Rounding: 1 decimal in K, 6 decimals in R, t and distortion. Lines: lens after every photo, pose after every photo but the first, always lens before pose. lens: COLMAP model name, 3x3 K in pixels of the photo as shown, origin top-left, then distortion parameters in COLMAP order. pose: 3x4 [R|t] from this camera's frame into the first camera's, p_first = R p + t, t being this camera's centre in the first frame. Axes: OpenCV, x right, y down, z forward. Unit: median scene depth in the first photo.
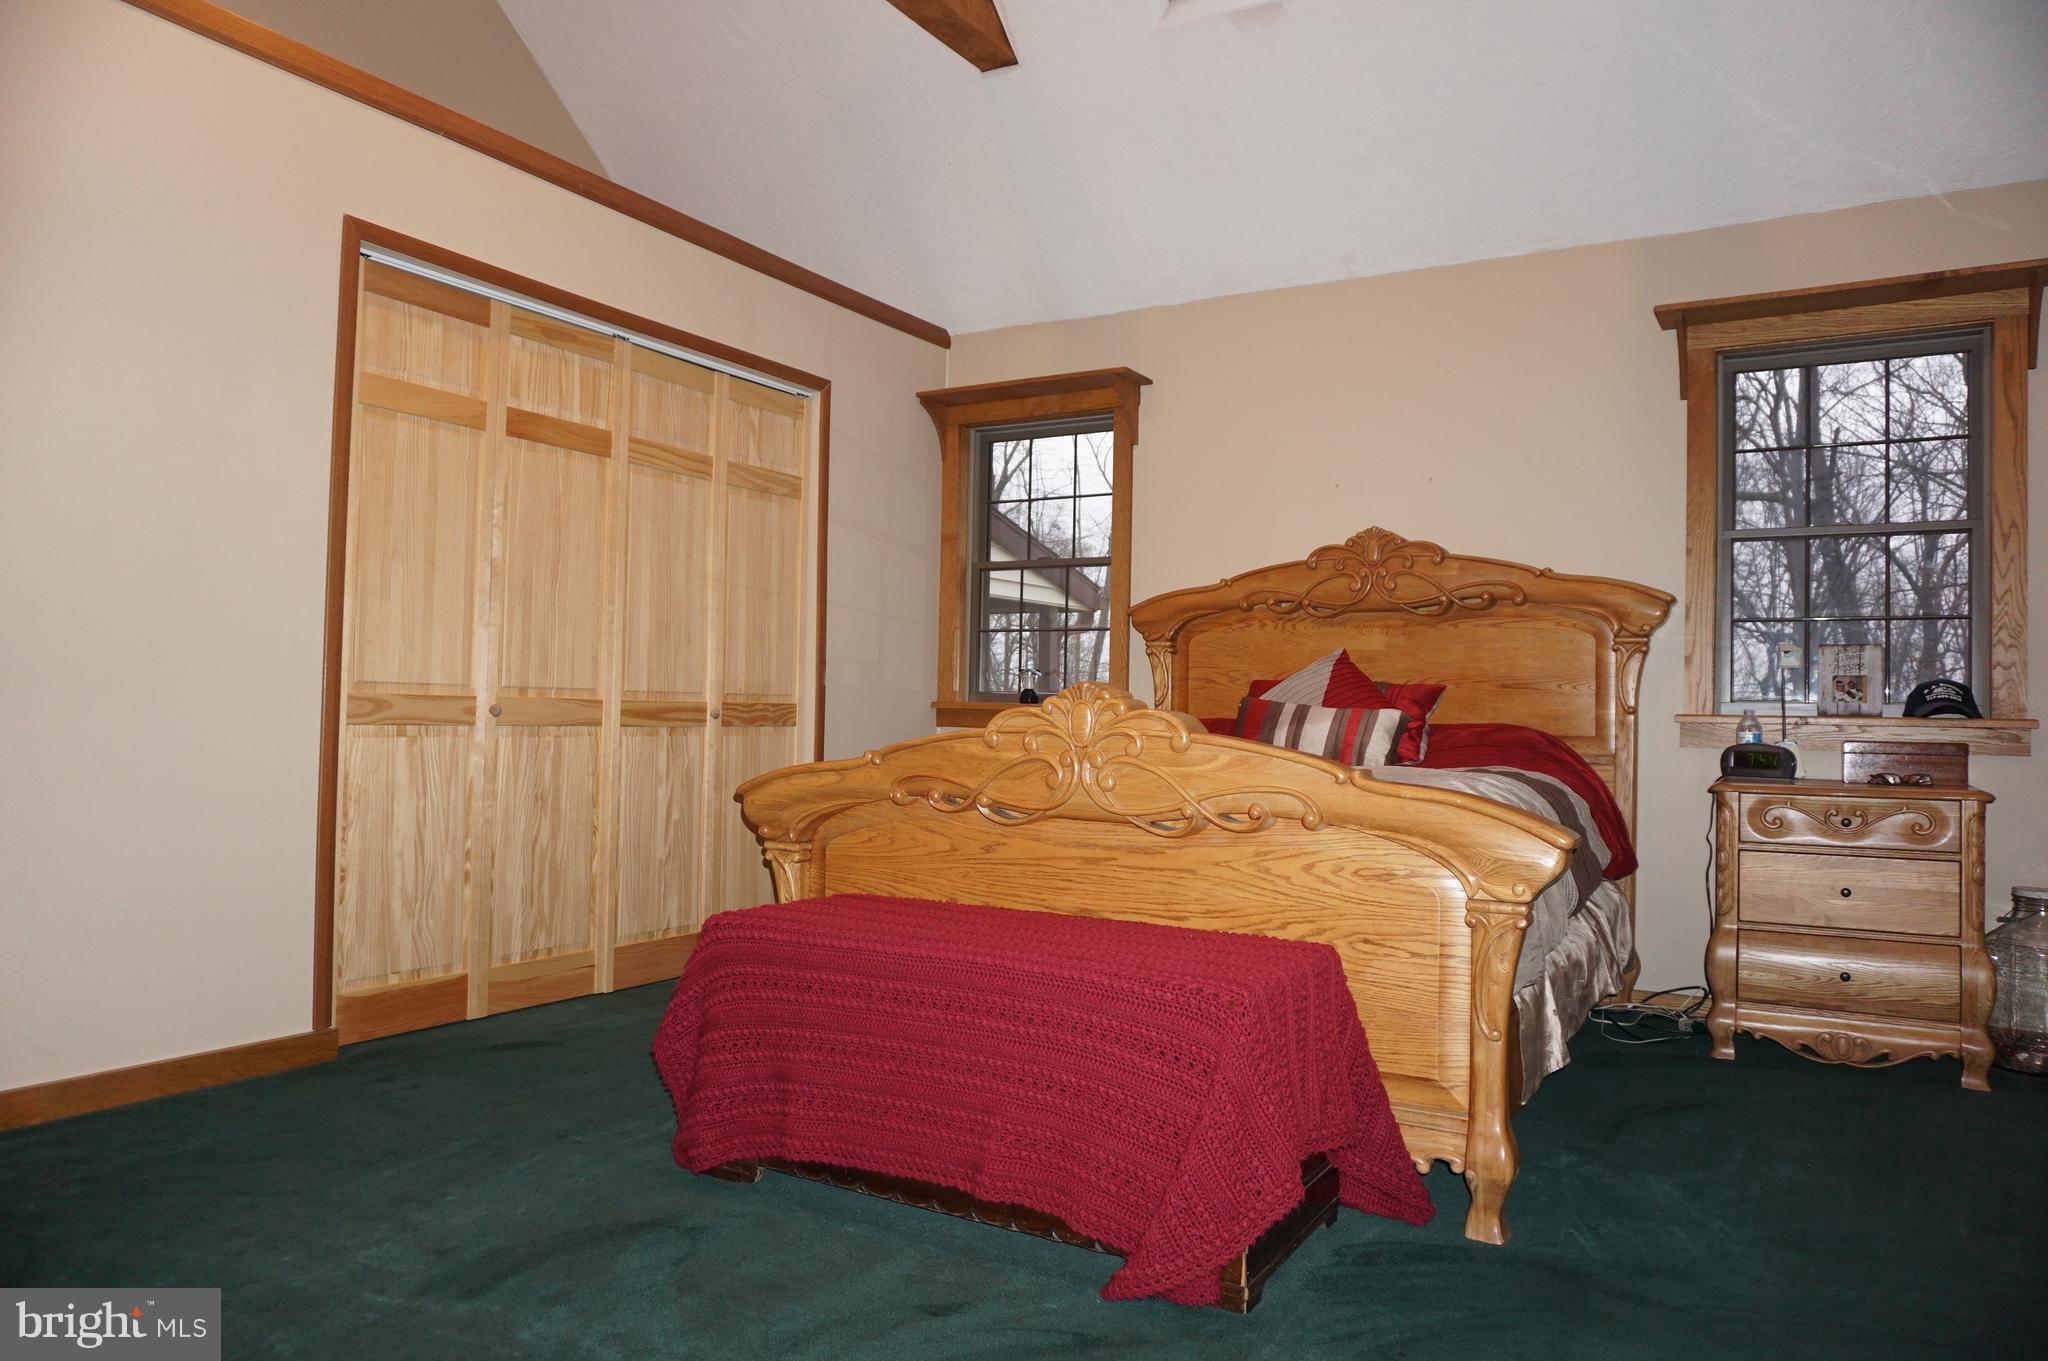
lens RADIAL K [[1387.0, 0, 1022.2], [0, 1387.0, 682.0], [0, 0, 1]] dist [-0.016073, 0.010407]
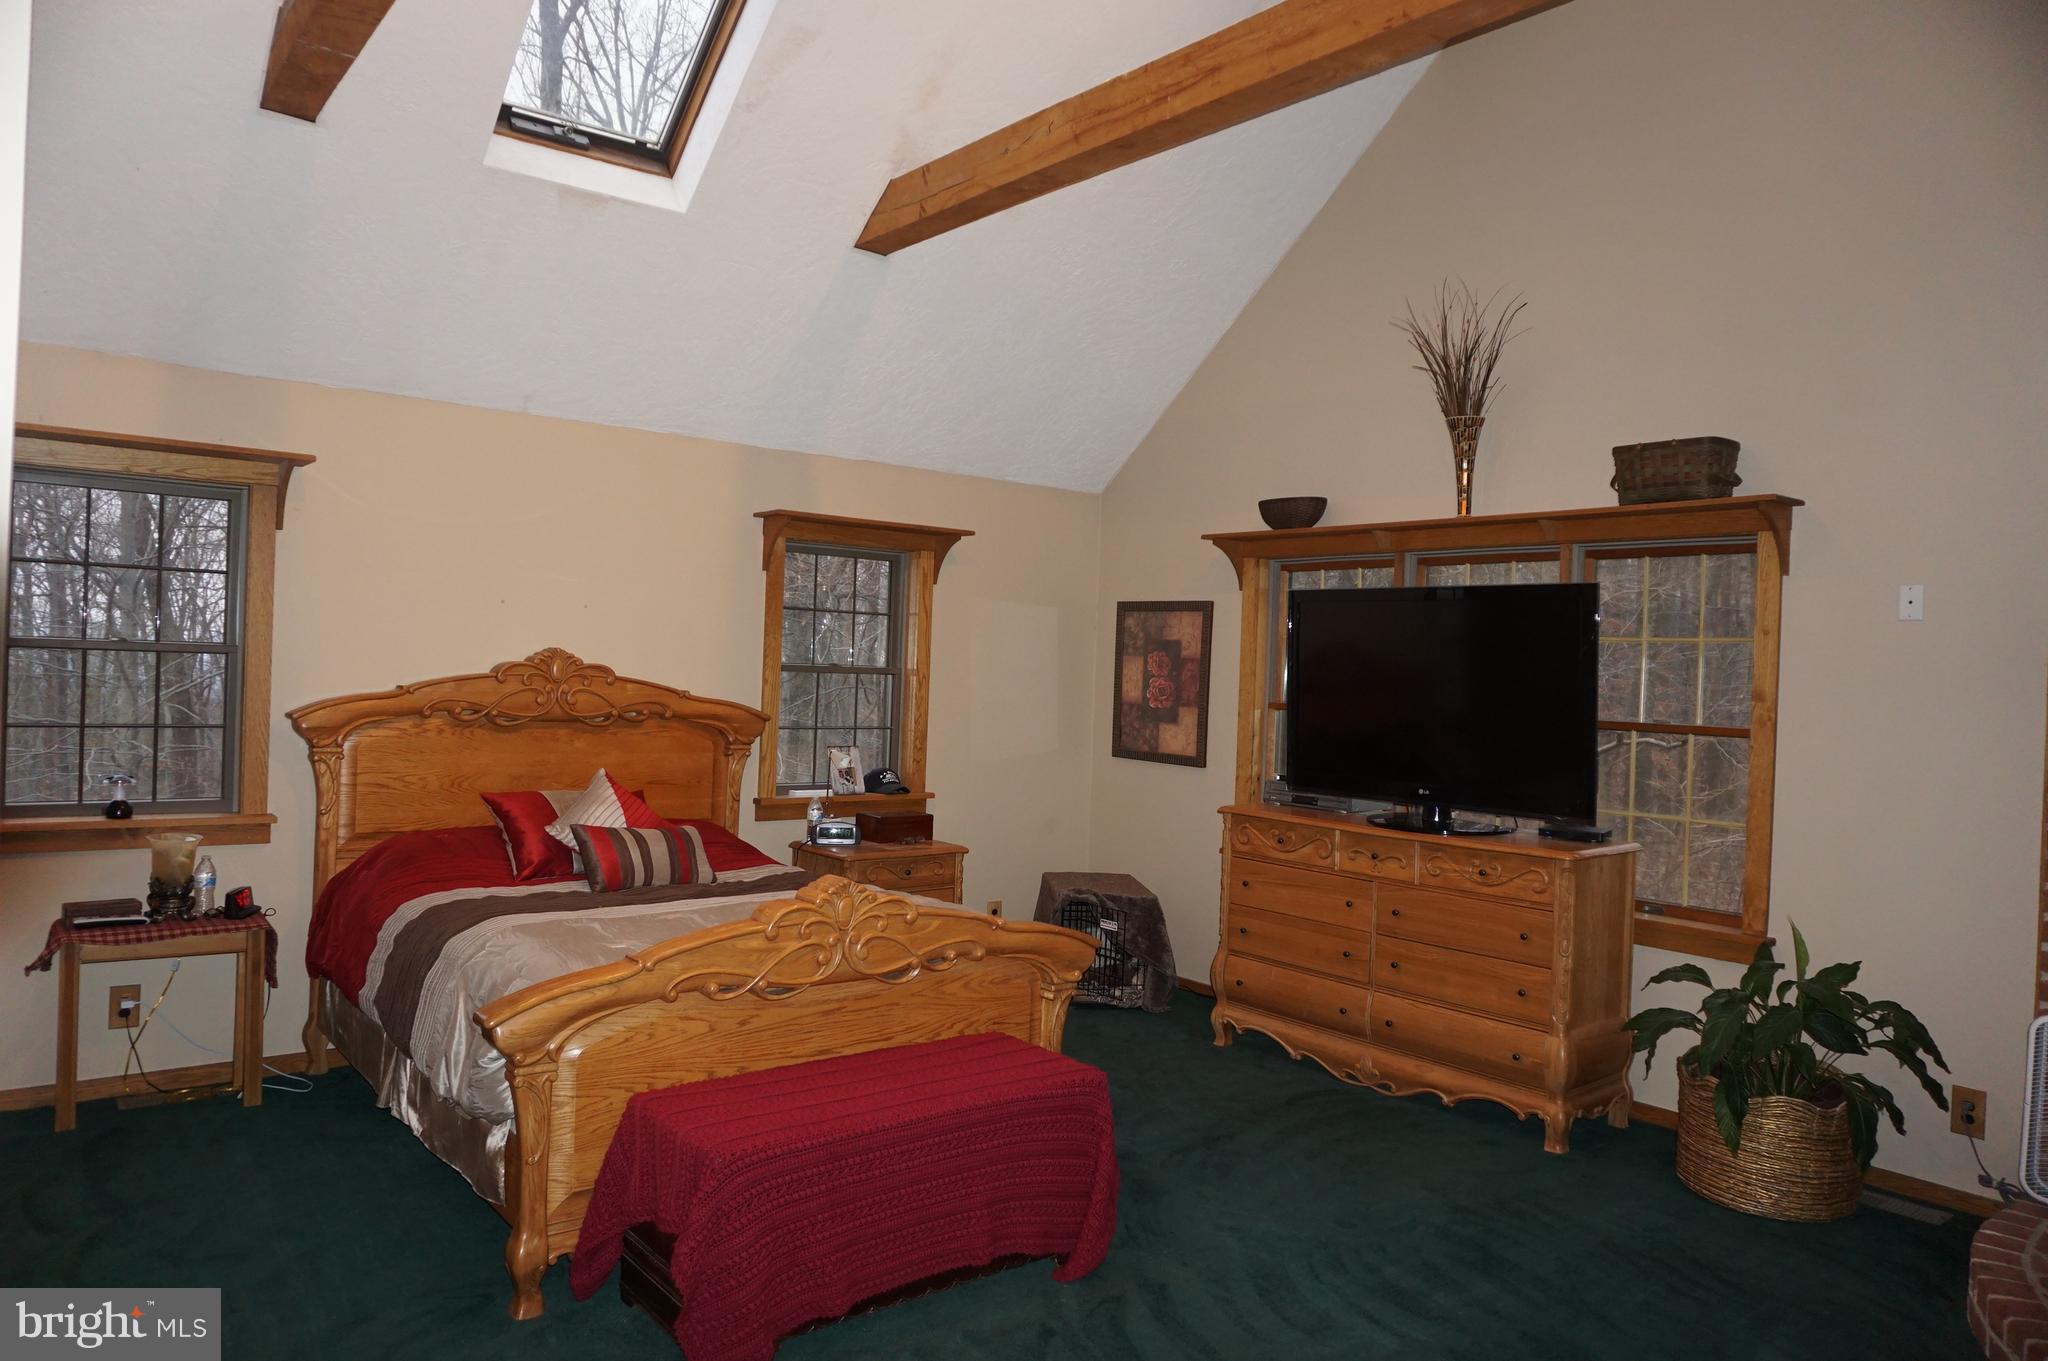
lens RADIAL K [[1387.0, 0, 1031.6], [0, 1387.0, 680.8], [0, 0, 1]] dist [-0.016073, 0.010407]
pose [[0.322598, -0.018912, 0.946347, -0.711358], [-0.059371, 0.997427, 0.040171, -0.156728], [-0.944672, -0.069145, 0.320645, 0.271478]]
